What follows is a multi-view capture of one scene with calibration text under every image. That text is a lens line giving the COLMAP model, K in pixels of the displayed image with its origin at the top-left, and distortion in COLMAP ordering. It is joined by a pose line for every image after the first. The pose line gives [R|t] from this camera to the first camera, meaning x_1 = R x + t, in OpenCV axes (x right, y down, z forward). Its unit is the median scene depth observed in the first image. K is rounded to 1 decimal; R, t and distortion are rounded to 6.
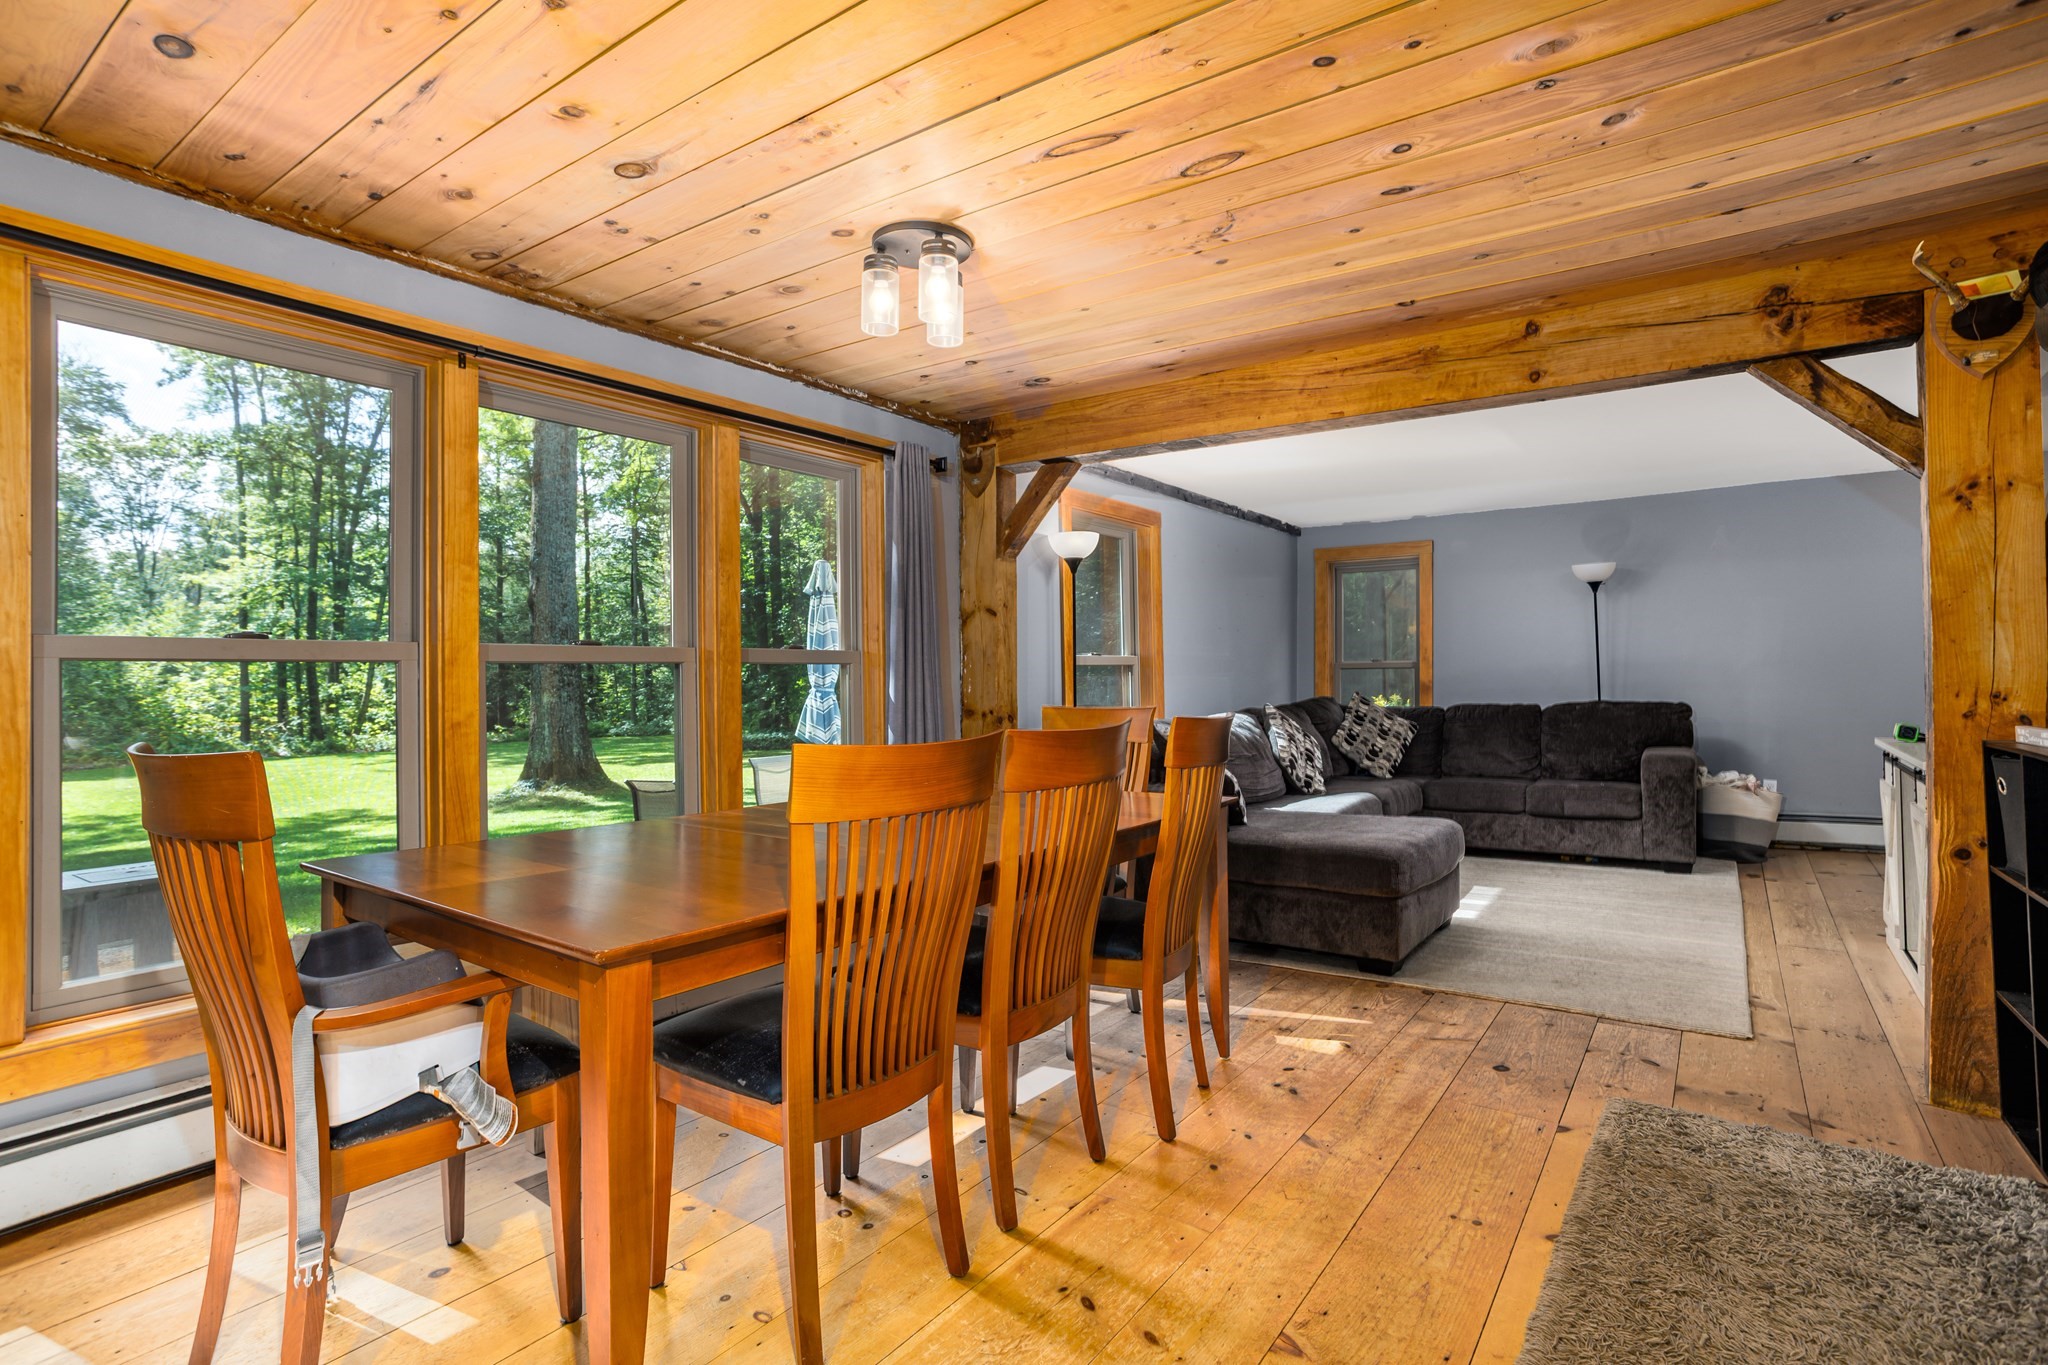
lens RADIAL K [[990.3, 0, 1021.6], [0, 990.3, 677.5], [0, 0, 1]] dist [-0.001134, 0.000101]
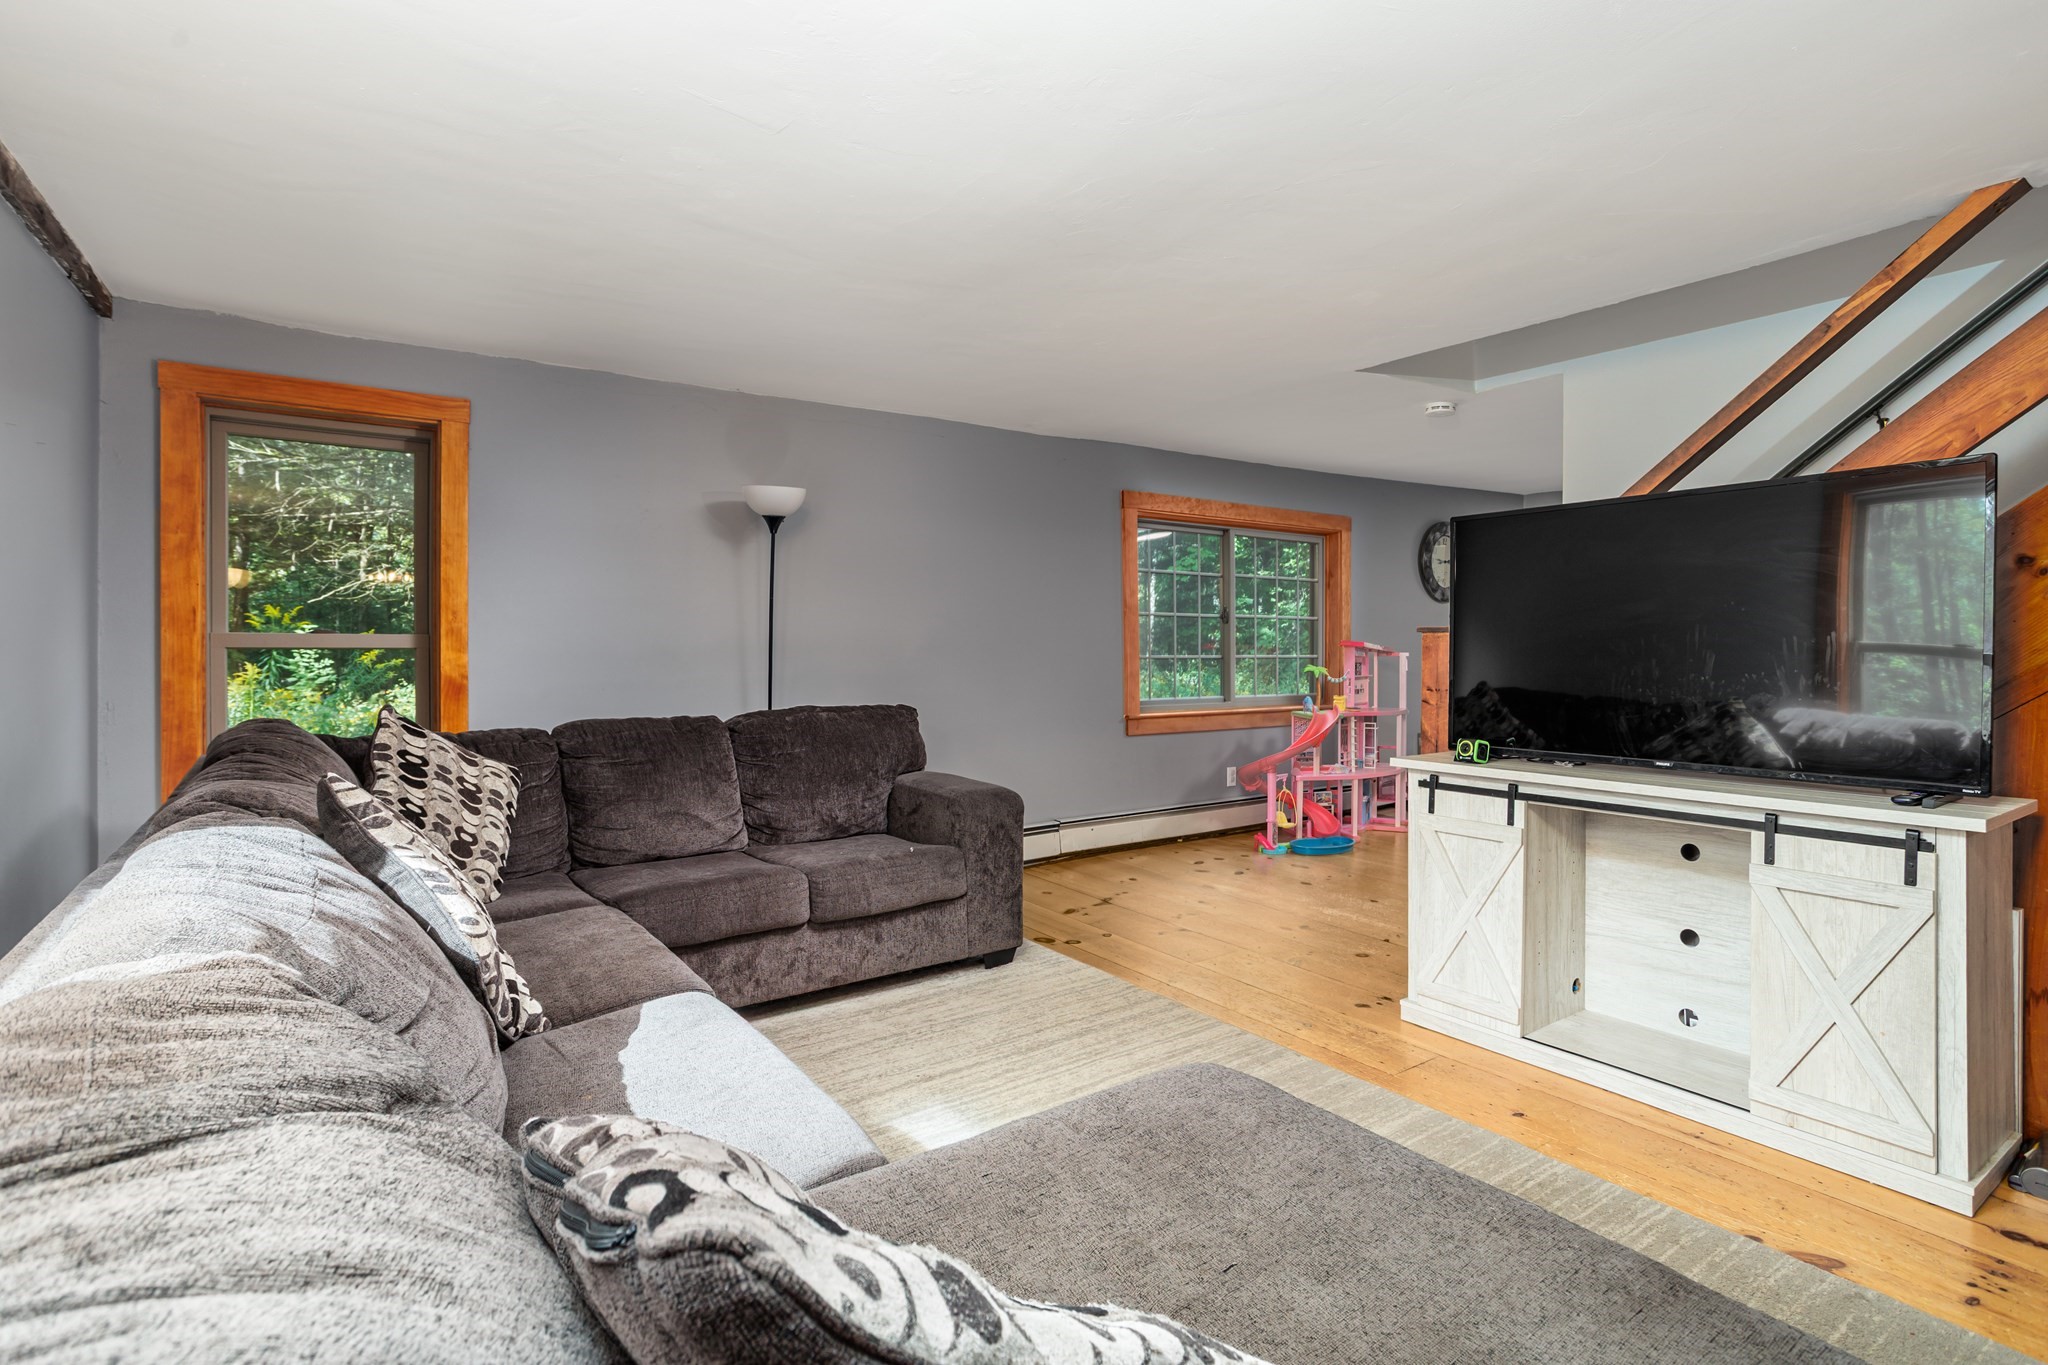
lens RADIAL K [[1010.8, 0, 1023.8], [0, 1010.8, 646.1], [0, 0, 1]] dist [-0.044913, 0.027093]
pose [[0.325823, 0.007327, 0.945402, 0.023692], [-0.006353, 0.999964, -0.005560, -0.011697], [-0.945410, -0.004195, 0.325858, 0.653801]]
